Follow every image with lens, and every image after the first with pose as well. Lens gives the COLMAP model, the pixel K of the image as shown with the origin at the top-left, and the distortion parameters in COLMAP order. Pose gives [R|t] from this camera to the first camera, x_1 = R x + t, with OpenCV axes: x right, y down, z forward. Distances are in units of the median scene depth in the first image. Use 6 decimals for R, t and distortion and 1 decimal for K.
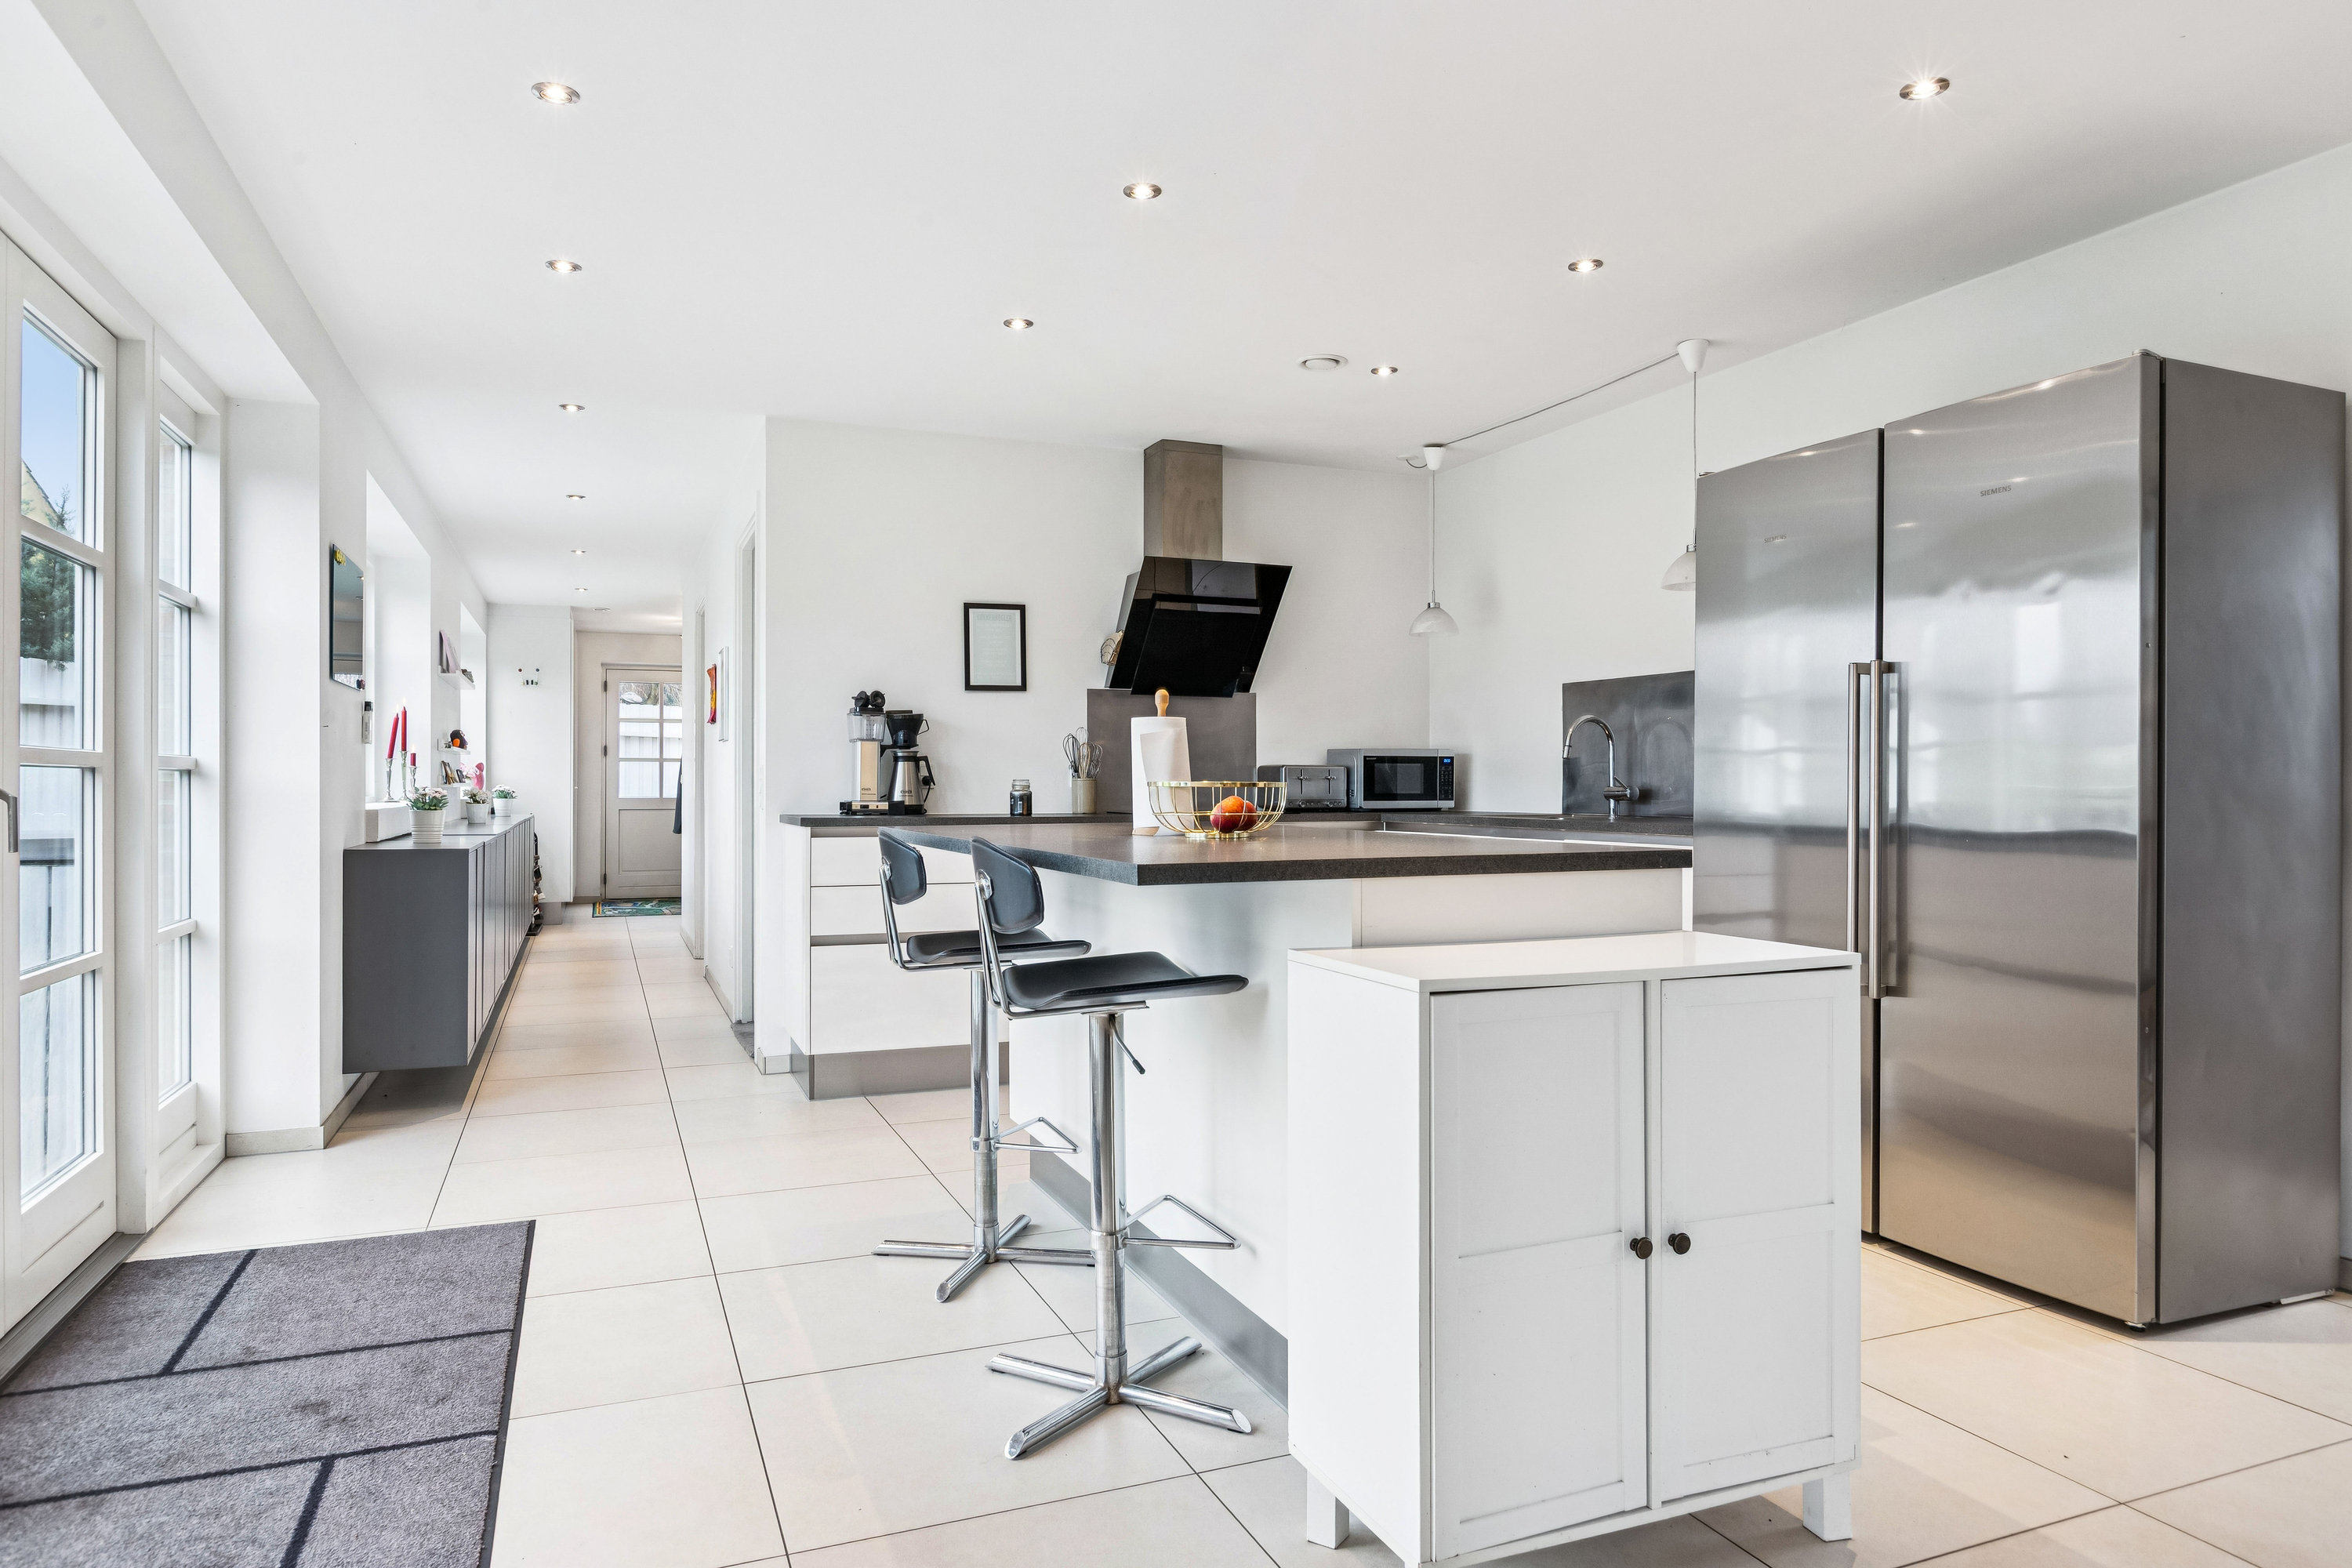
lens RADIAL K [[1429.8, 0, 1184.3], [0, 1429.8, 774.1], [0, 0, 1]] dist [0.000876, -0.001694]
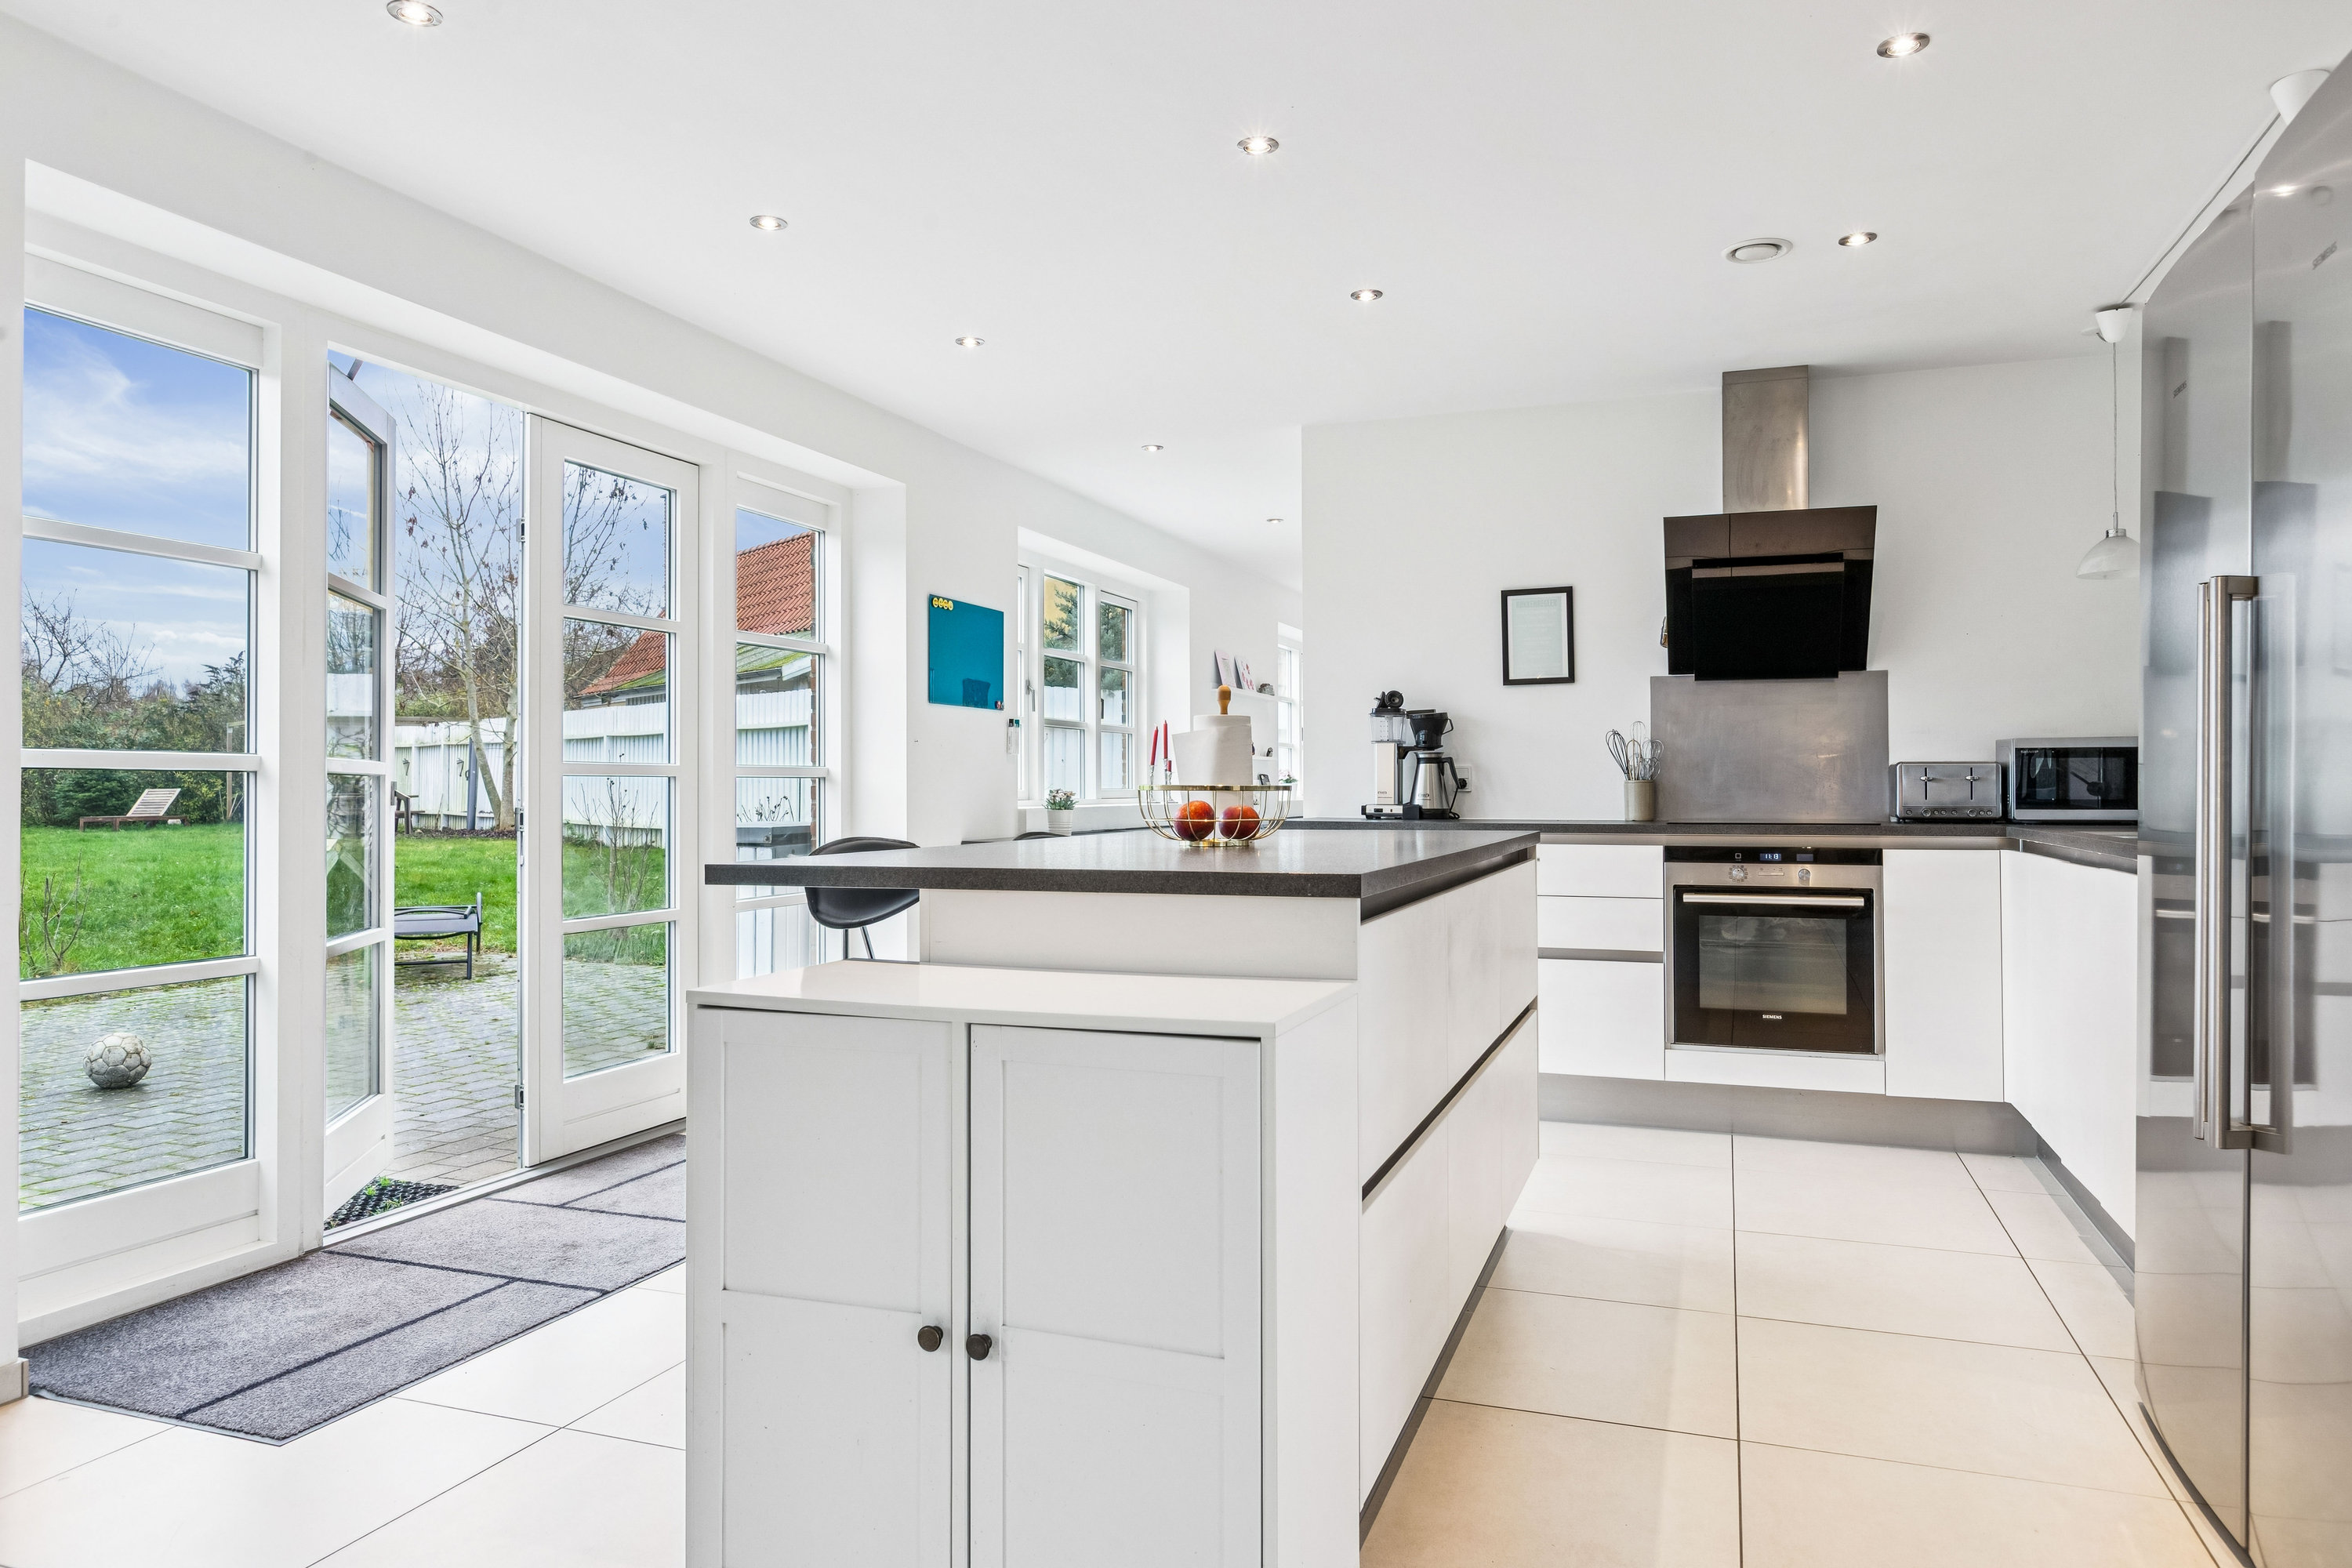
lens RADIAL K [[1495.5, 0, 1179.7], [0, 1495.5, 758.9], [0, 0, 1]] dist [-0.008048, 0.006084]
pose [[0.738934, -0.013957, -0.673634, 0.356568], [0.006080, 0.999883, -0.014047, 0.001087], [0.673751, 0.006284, 0.738932, 0.154715]]
